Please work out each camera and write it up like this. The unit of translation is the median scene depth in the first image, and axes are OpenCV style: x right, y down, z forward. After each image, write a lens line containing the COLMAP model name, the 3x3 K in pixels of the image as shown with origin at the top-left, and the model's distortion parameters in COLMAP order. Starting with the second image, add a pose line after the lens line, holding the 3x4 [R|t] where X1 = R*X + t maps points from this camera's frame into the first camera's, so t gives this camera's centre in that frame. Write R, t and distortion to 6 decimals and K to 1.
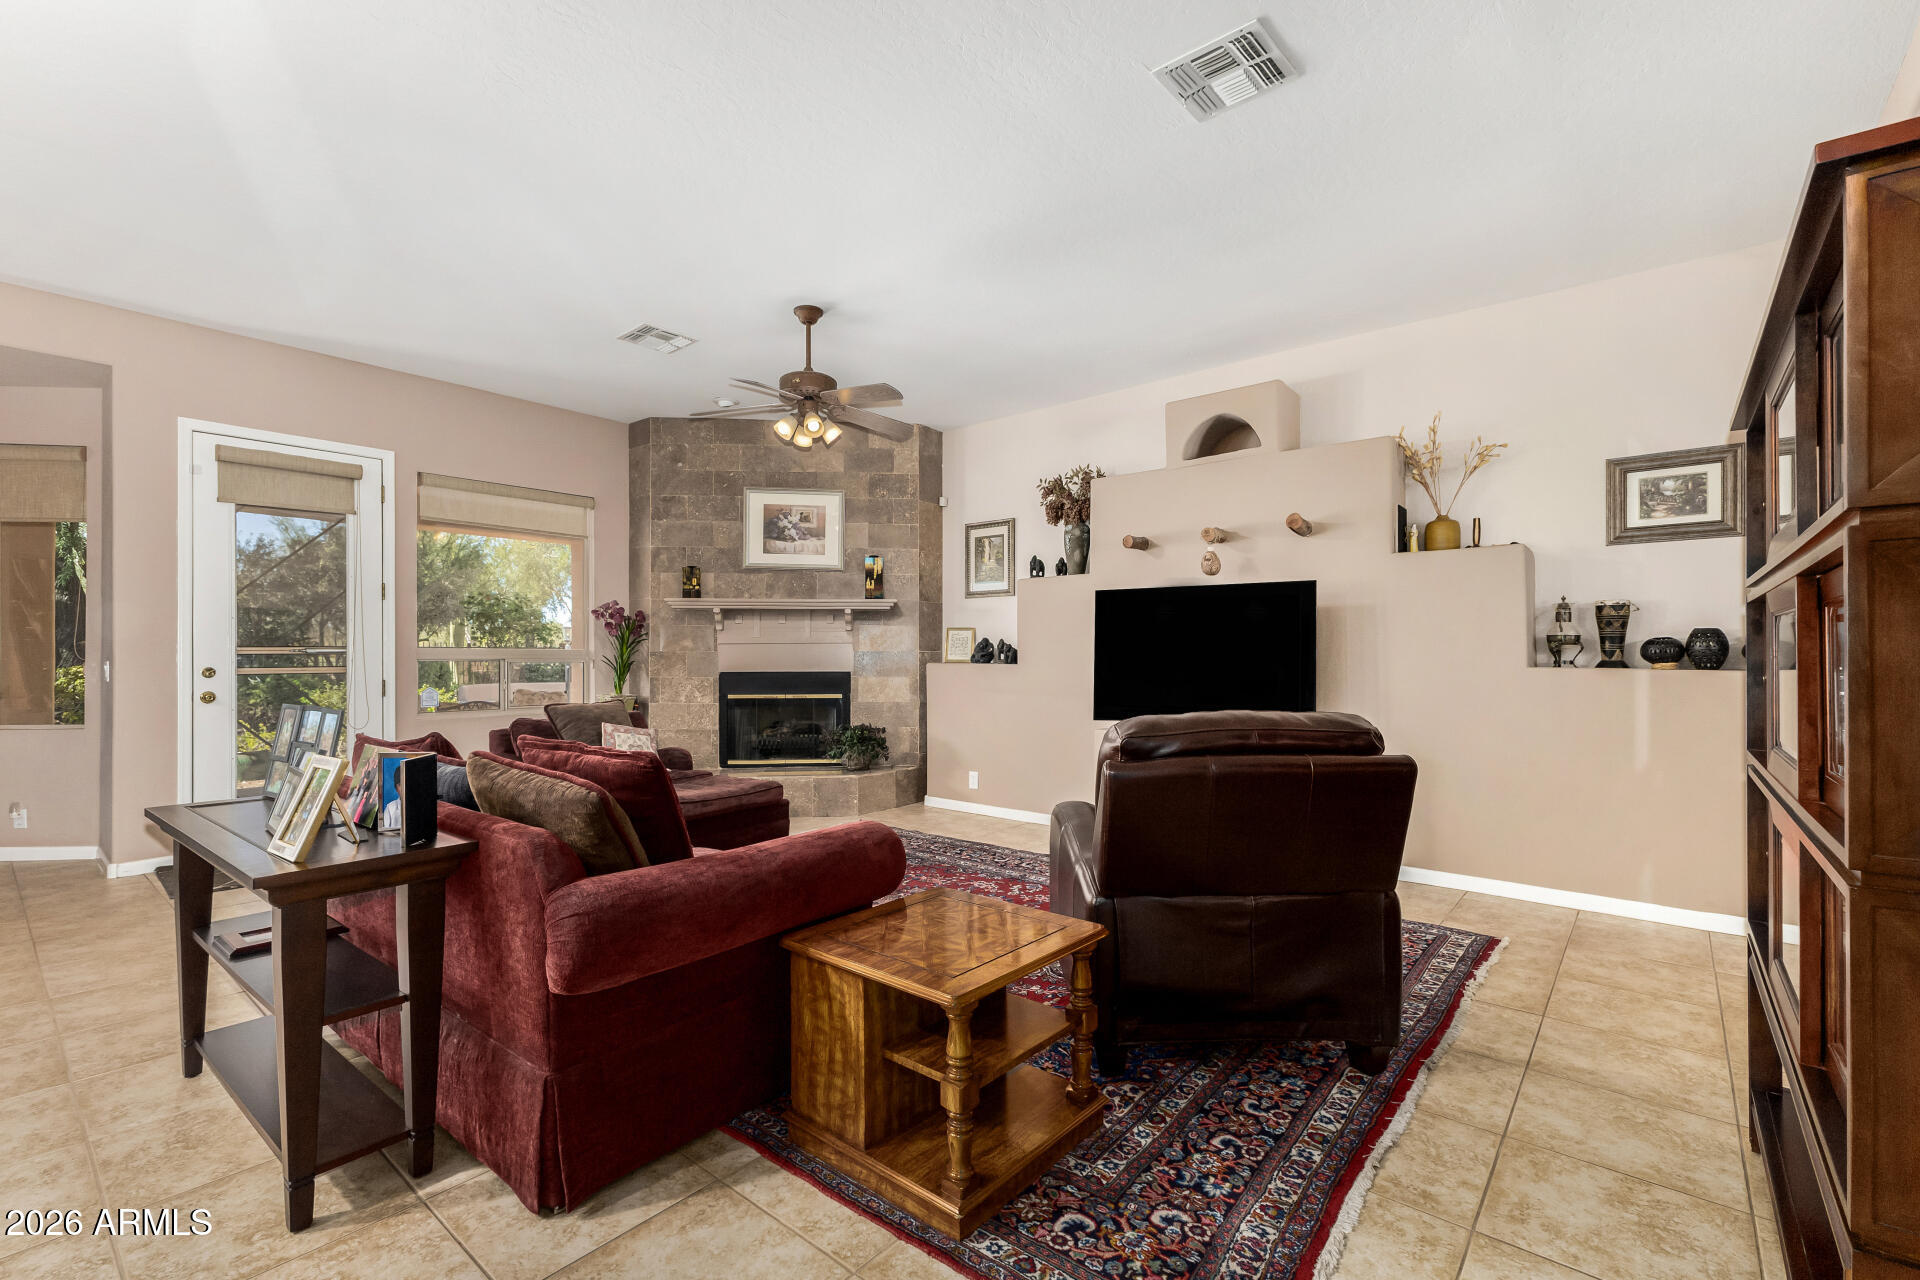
lens RADIAL K [[835.0, 0, 961.6], [0, 835.0, 647.3], [0, 0, 1]] dist [0.000011, -0.000048]
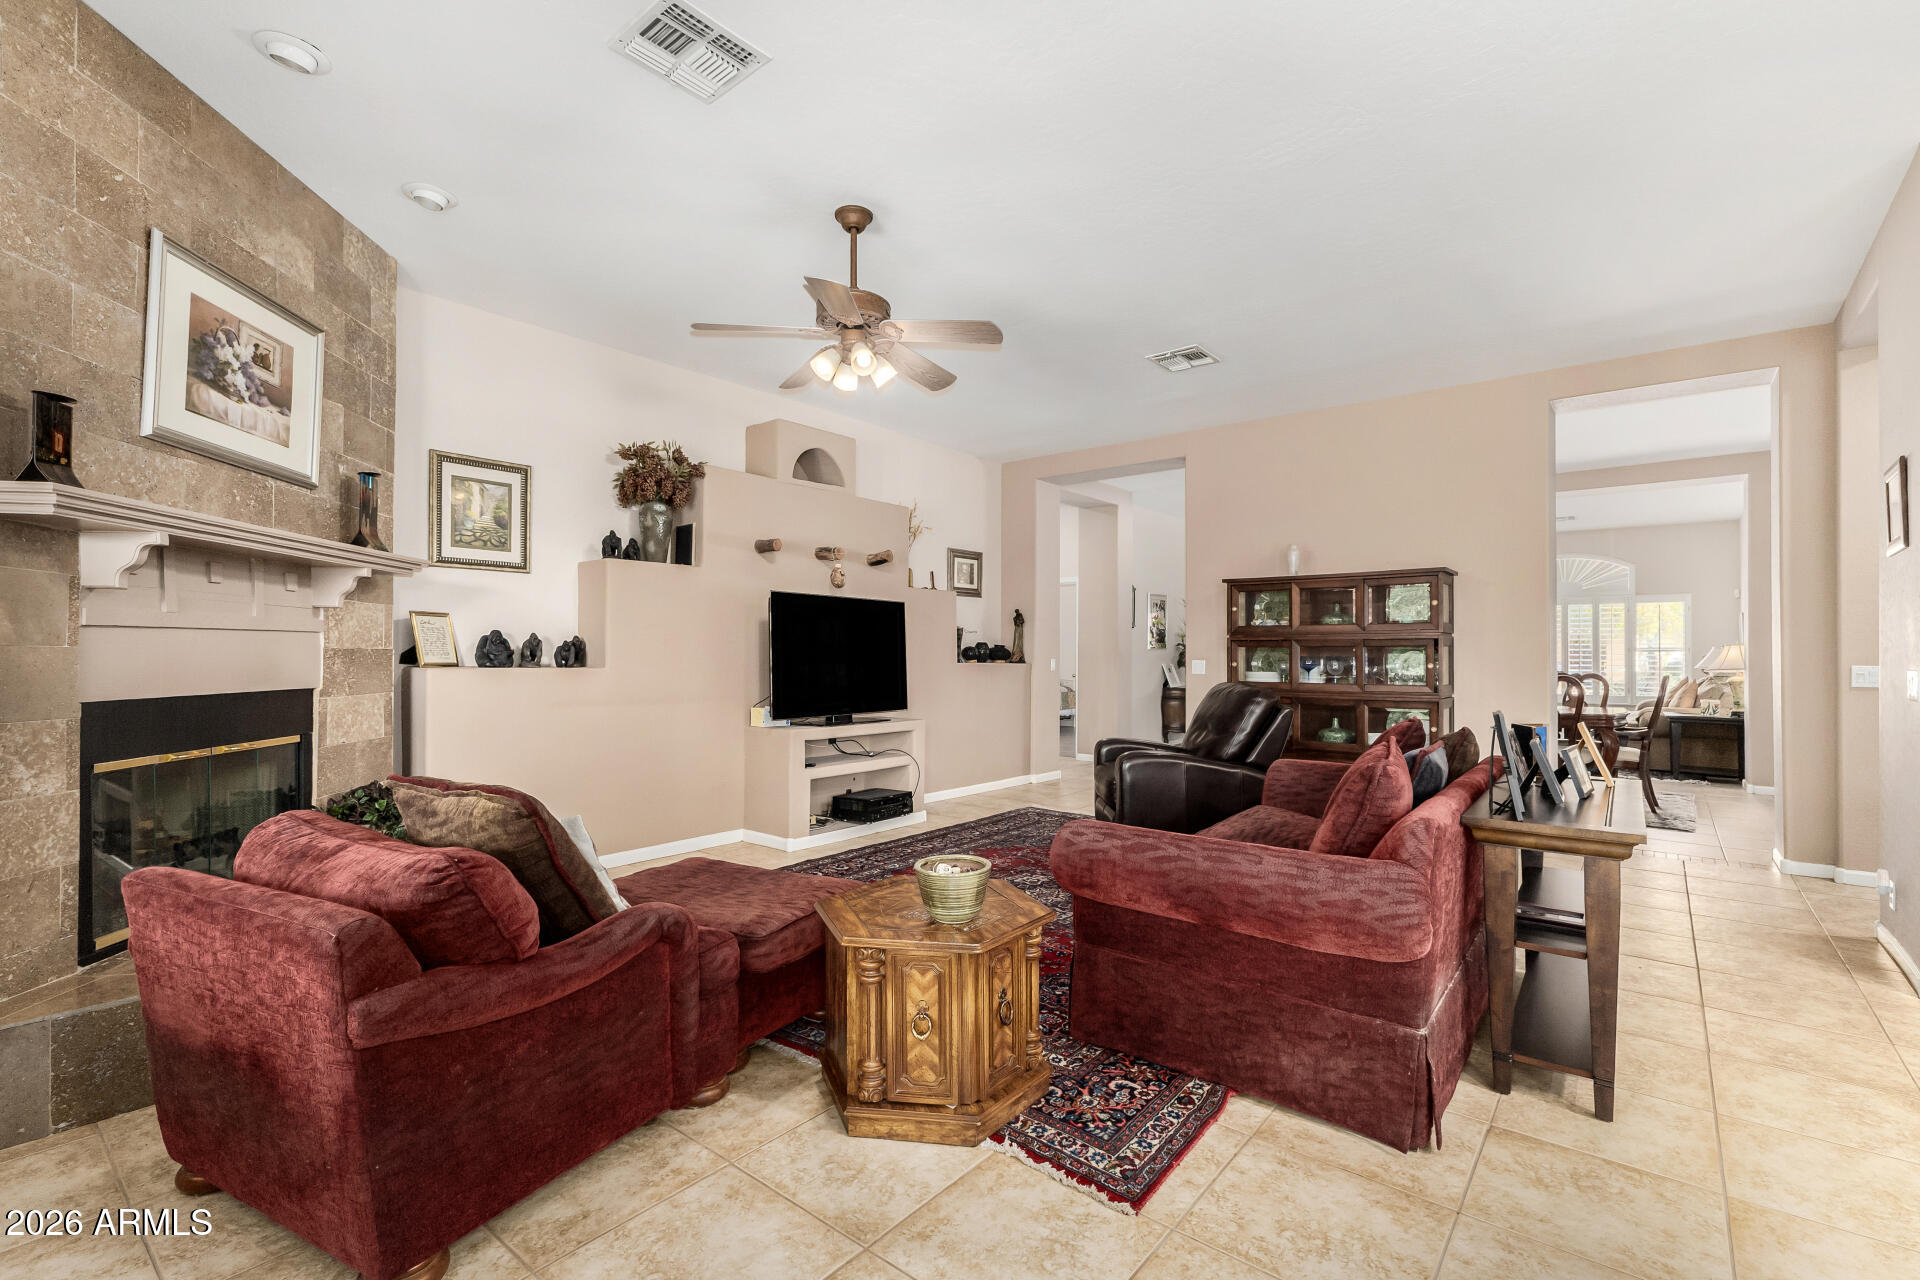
lens RADIAL K [[835.0, 0, 961.4], [0, 835.0, 646.2], [0, 0, 1]] dist [0.000011, -0.000048]
pose [[-0.010252, 0.011054, 0.999886, -0.652304], [-0.008725, 0.999900, -0.011144, 0.005503], [-0.999909, -0.008838, -0.010154, 0.619557]]
